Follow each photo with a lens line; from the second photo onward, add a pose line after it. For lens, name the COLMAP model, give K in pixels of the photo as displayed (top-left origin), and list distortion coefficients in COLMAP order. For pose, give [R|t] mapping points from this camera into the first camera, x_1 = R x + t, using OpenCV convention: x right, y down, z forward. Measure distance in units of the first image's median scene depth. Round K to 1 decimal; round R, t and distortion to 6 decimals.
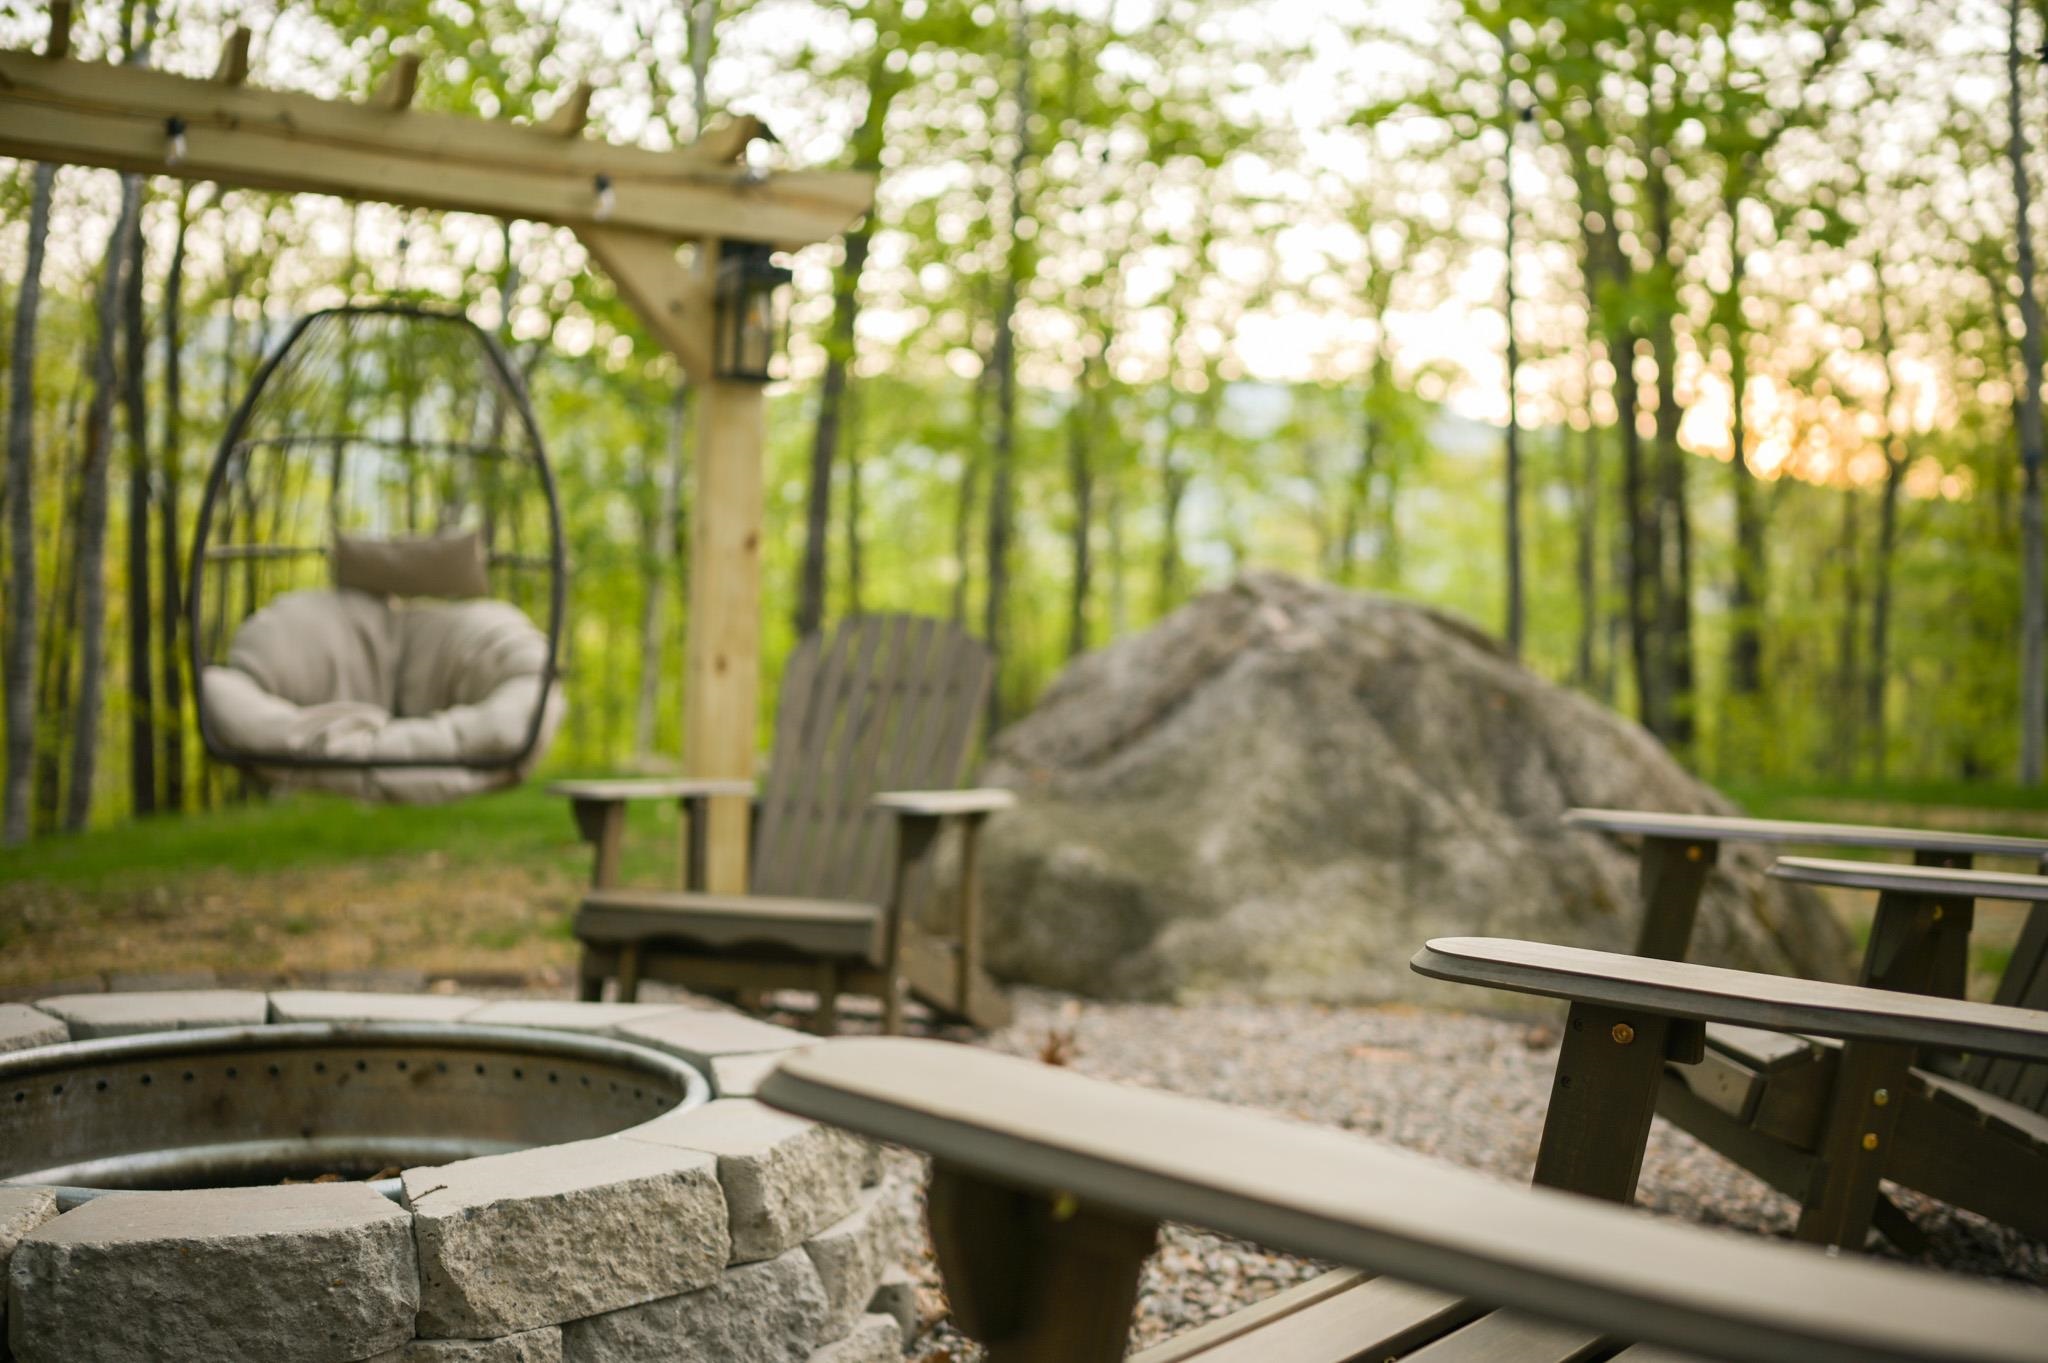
lens RADIAL K [[1932.2, 0, 1024.0], [0, 1932.2, 681.5], [0, 0, 1]] dist [-0.037603, 0.003549]
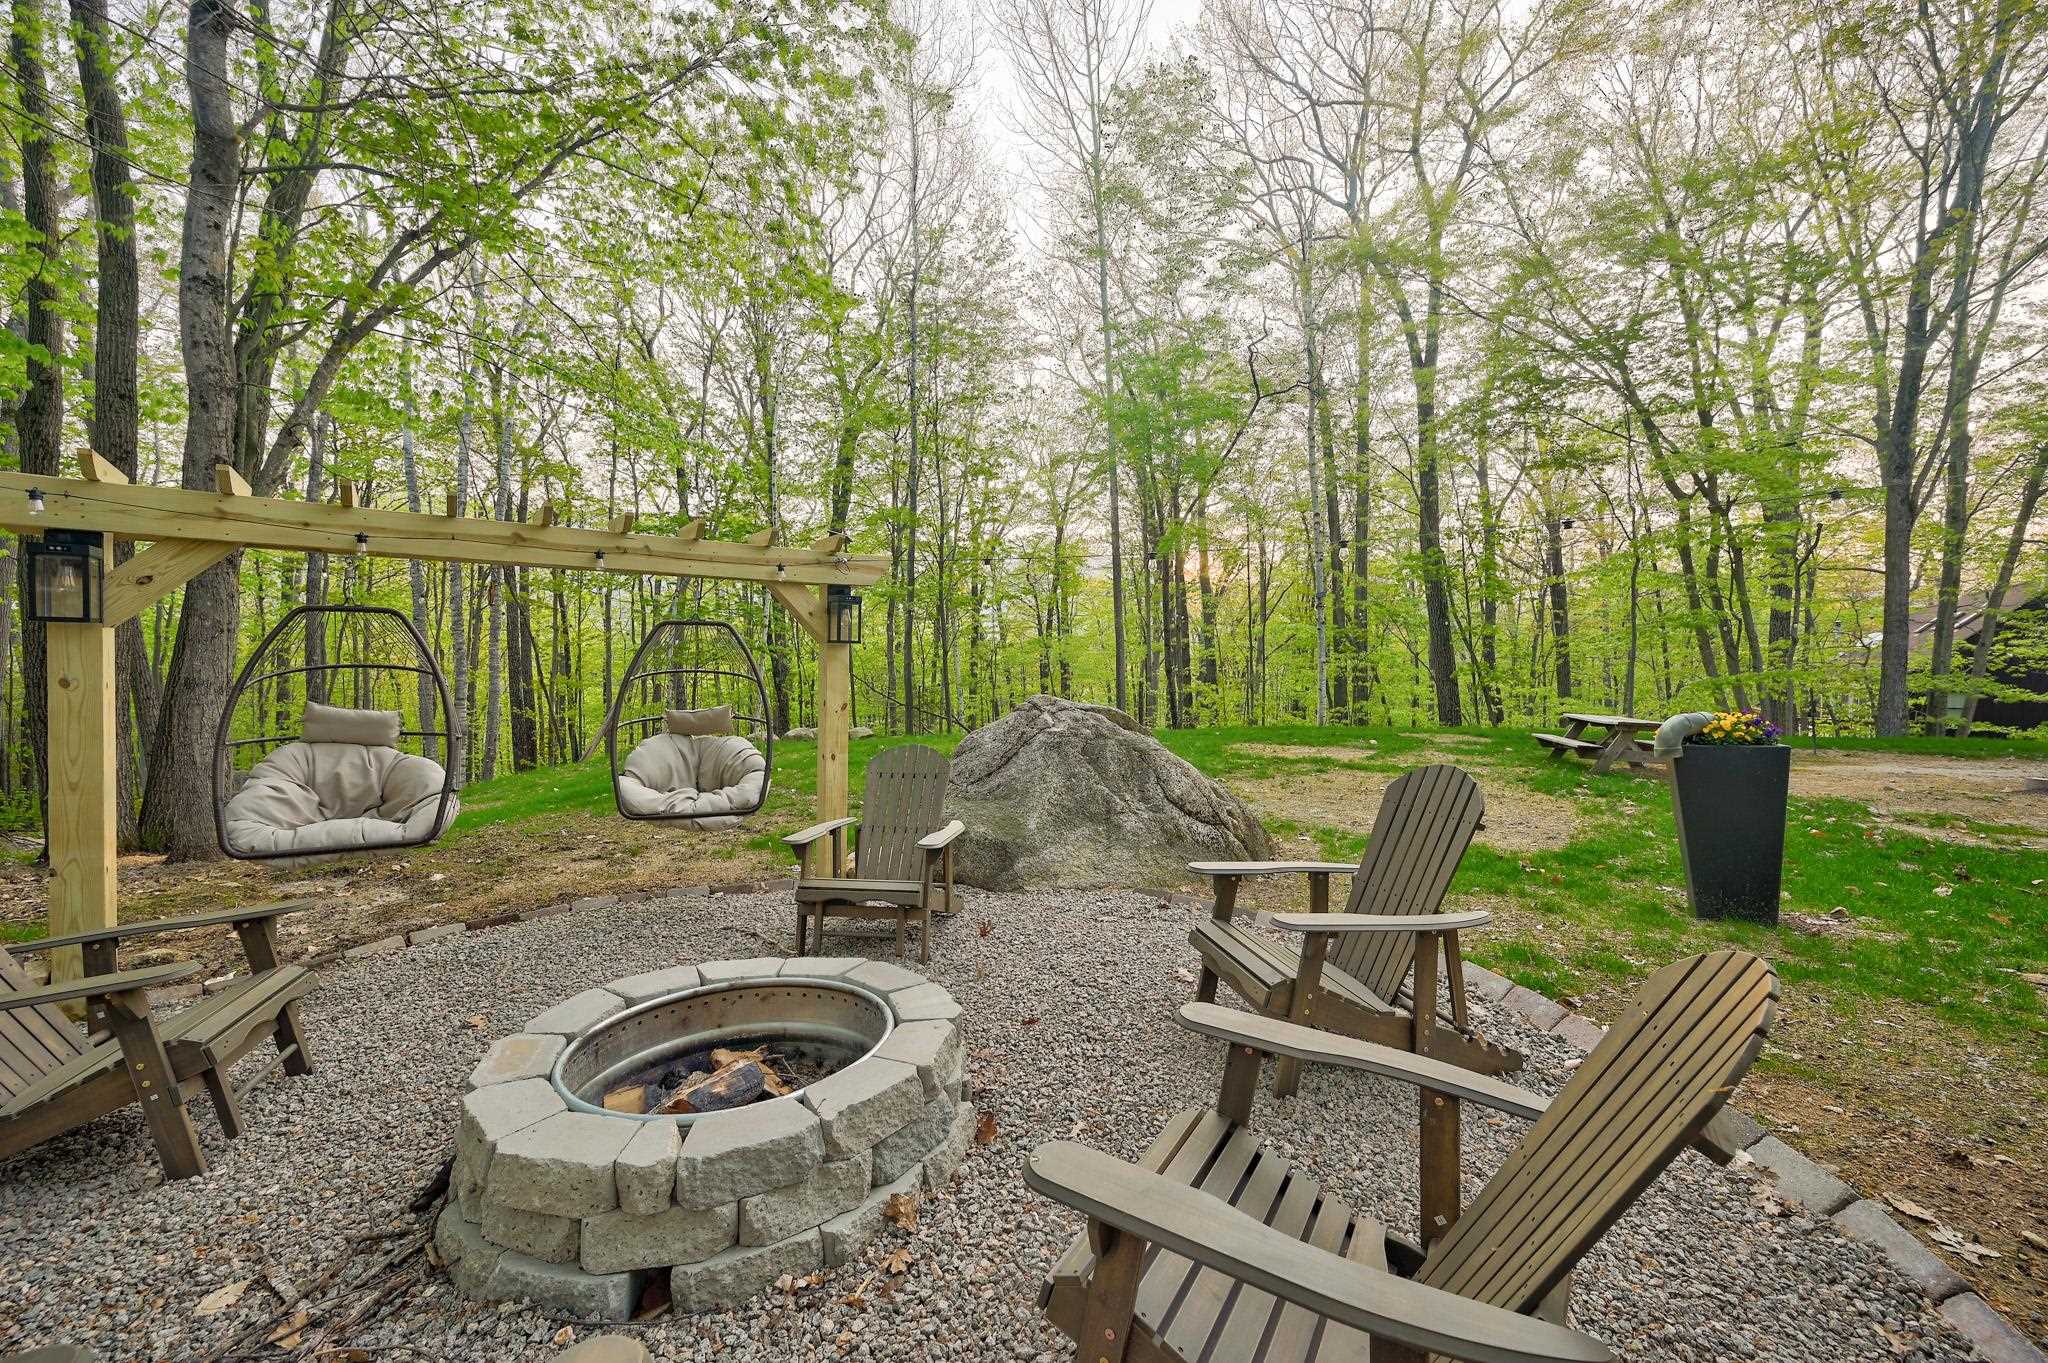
lens RADIAL K [[813.5, 0, 1024.0], [0, 813.5, 681.5], [0, 0, 1]] dist [0.000313, 0.000066]
pose [[0.989416, -0.025059, 0.142929, -0.067379], [0.021405, 0.999405, 0.027043, -0.139463], [-0.143521, -0.023698, 0.989363, -0.067225]]
